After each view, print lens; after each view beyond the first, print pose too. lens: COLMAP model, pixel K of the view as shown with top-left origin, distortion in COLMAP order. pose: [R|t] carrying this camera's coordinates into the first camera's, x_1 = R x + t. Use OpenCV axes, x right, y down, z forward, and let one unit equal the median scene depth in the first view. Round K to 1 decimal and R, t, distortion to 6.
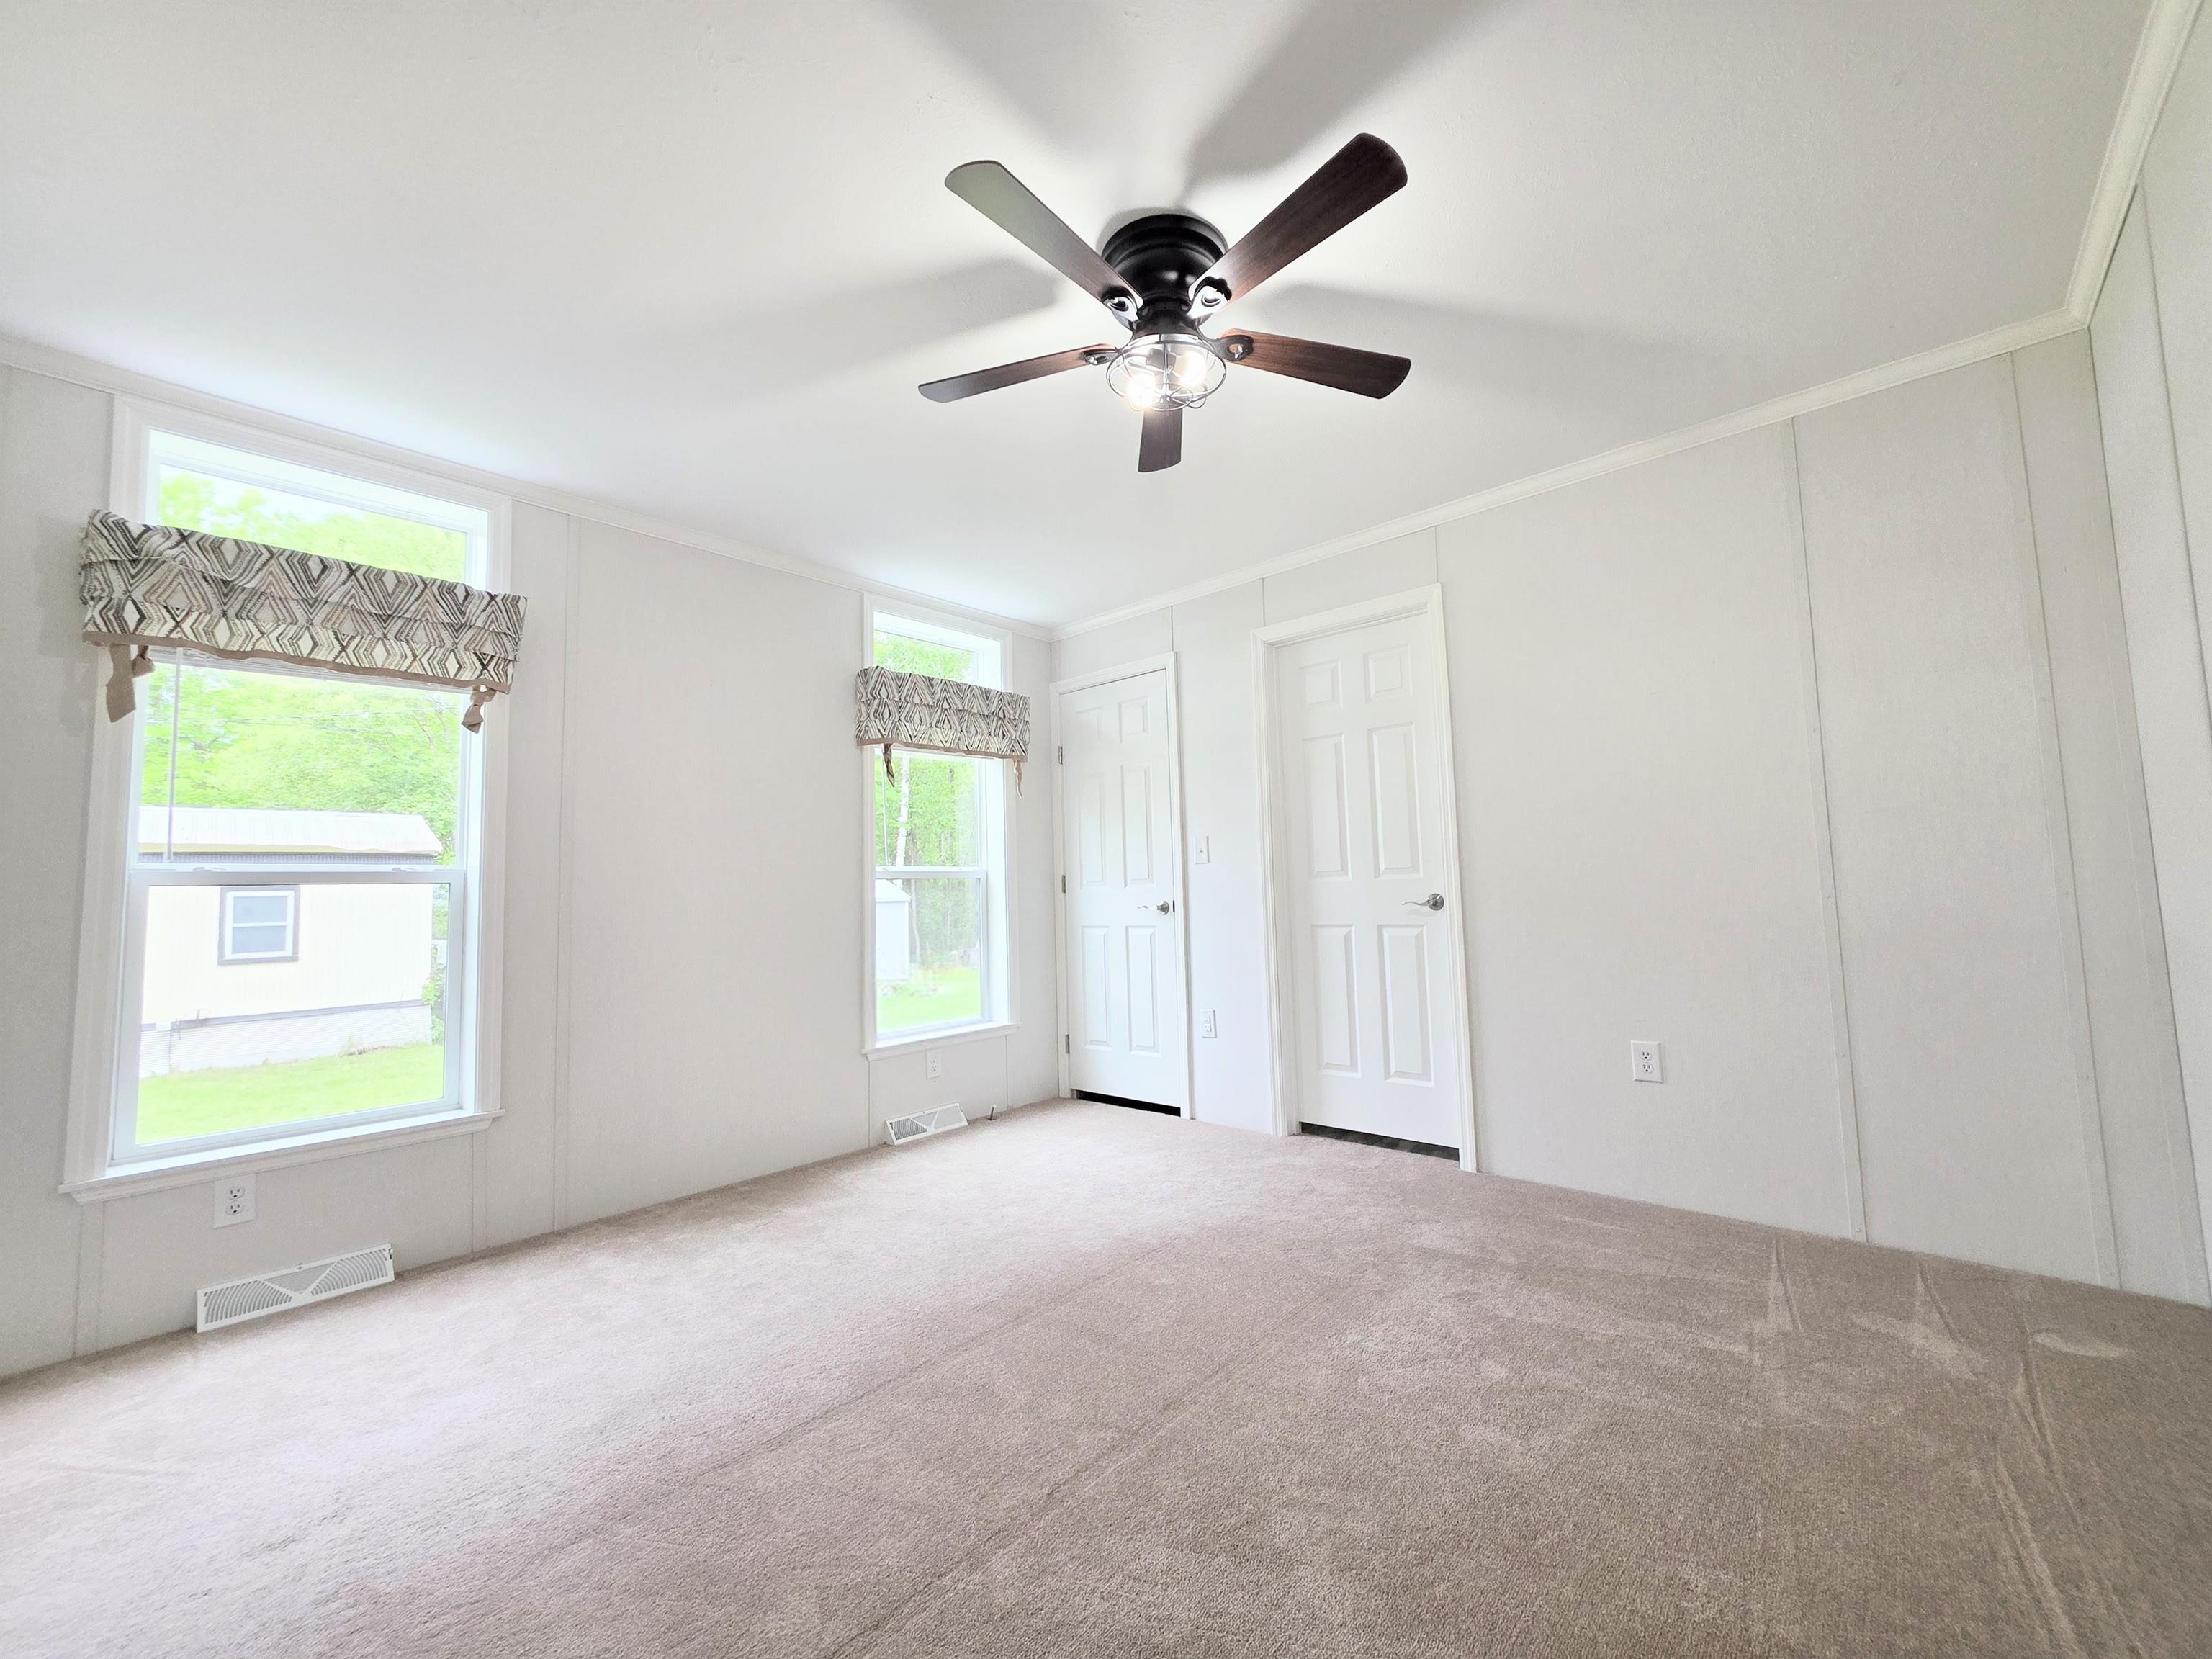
lens RADIAL K [[885.2, 0, 1112.7], [0, 885.2, 824.5], [0, 0, 1]] dist [-0.001003, 0.000322]
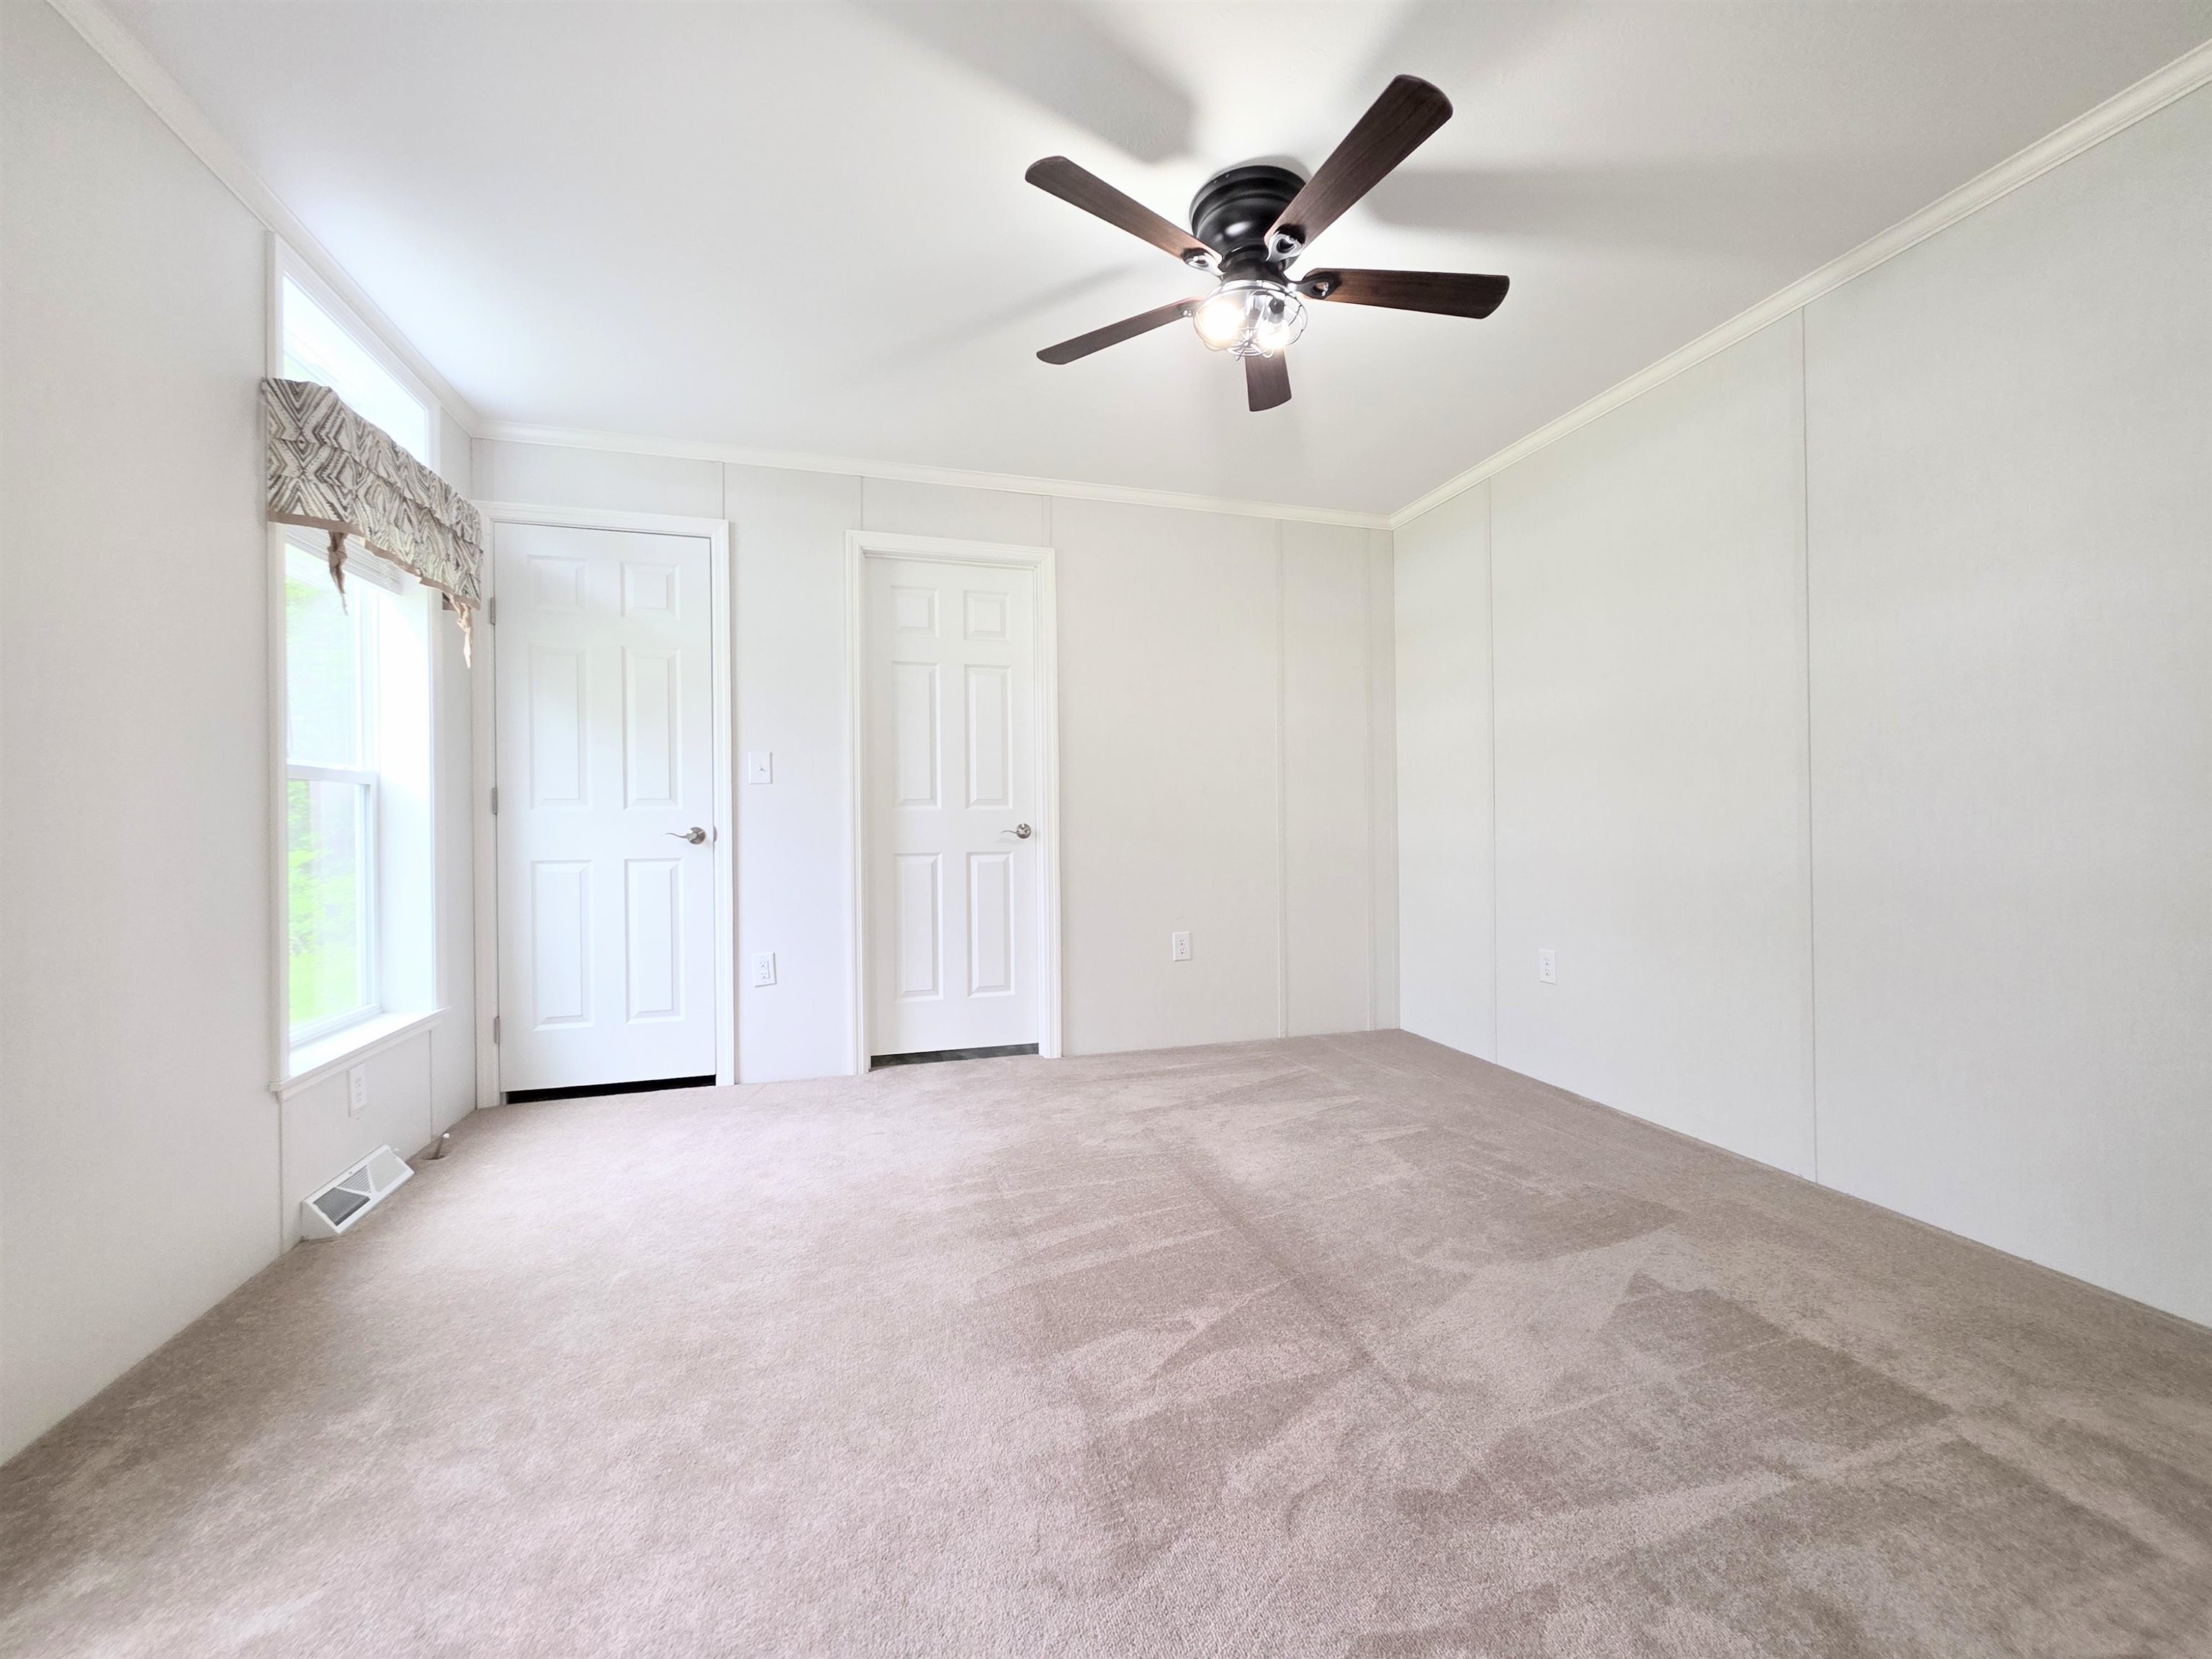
lens RADIAL K [[885.2, 0, 1112.7], [0, 885.2, 824.5], [0, 0, 1]] dist [-0.001003, 0.000322]
pose [[0.524617, 0.024363, 0.850990, -0.470052], [-0.074954, 0.997031, 0.017664, 0.045067], [-0.848032, -0.073052, 0.524885, 0.279324]]
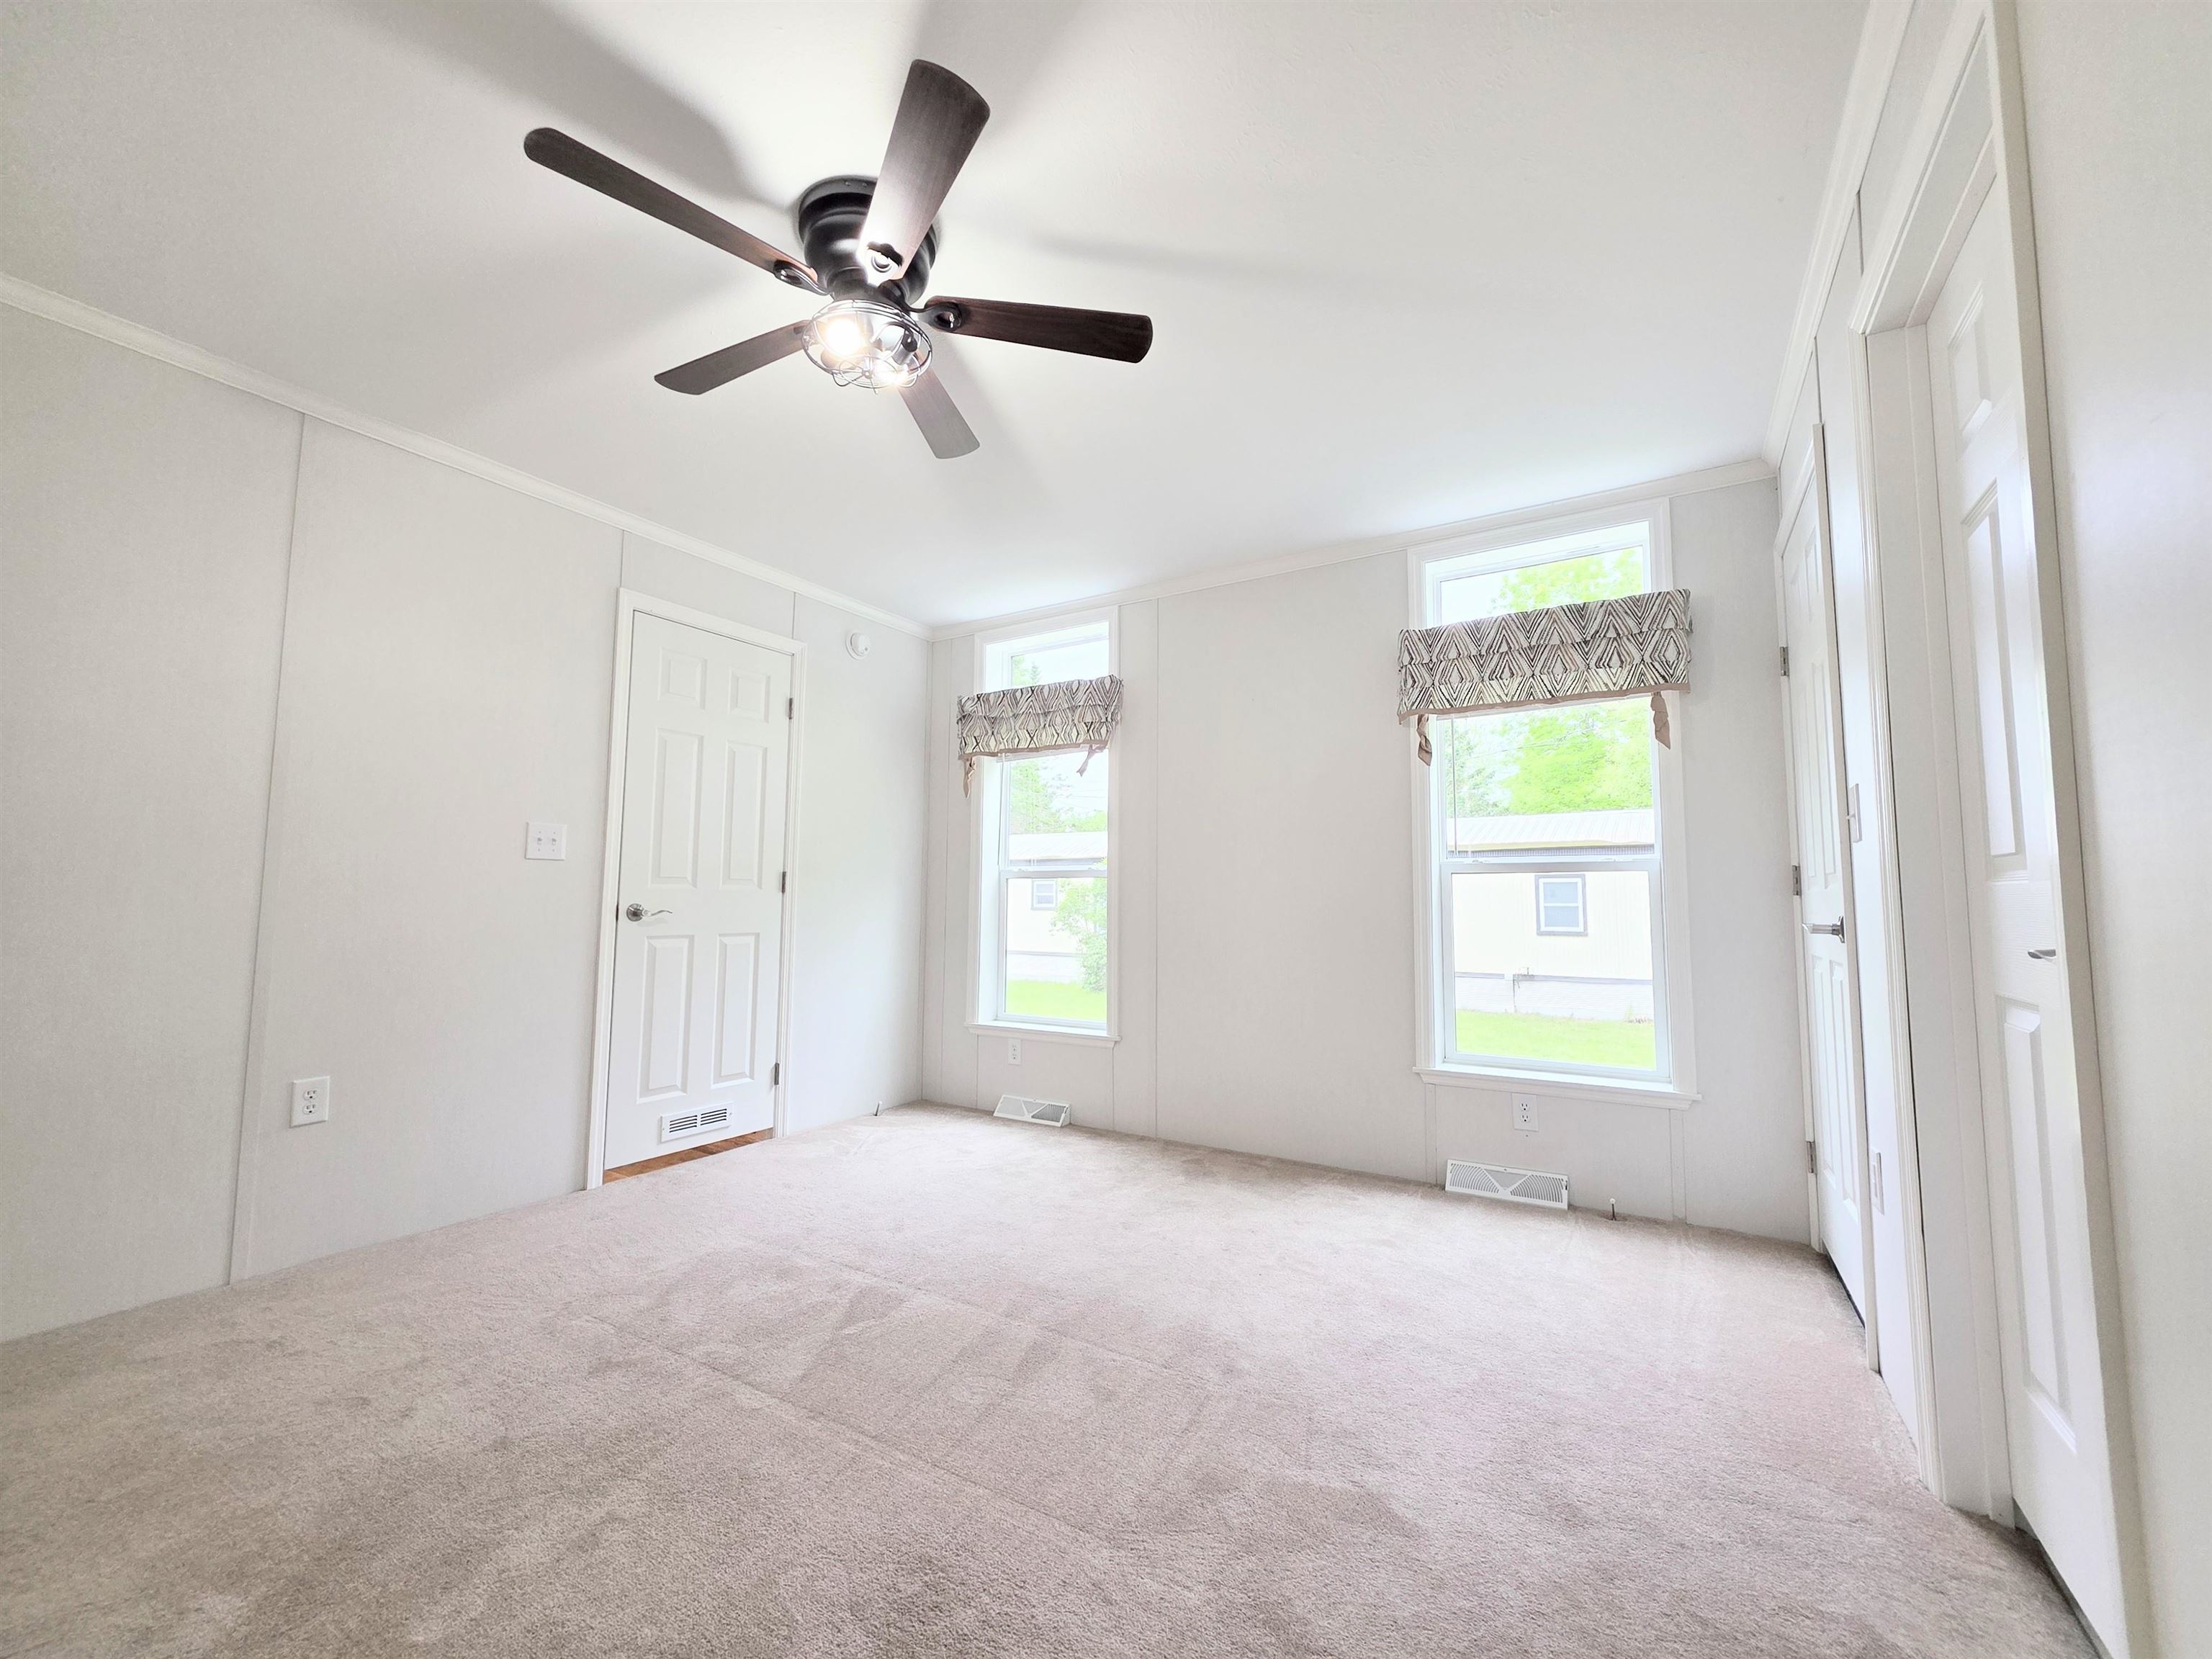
lens RADIAL K [[868.1, 0, 1150.1], [0, 868.1, 839.8], [0, 0, 1]] dist [-0.001032, 0.000027]
pose [[0.205279, -0.036852, -0.978009, 0.506794], [0.067130, 0.997468, -0.023495, 0.030371], [0.976398, -0.060831, 0.207233, 0.564532]]
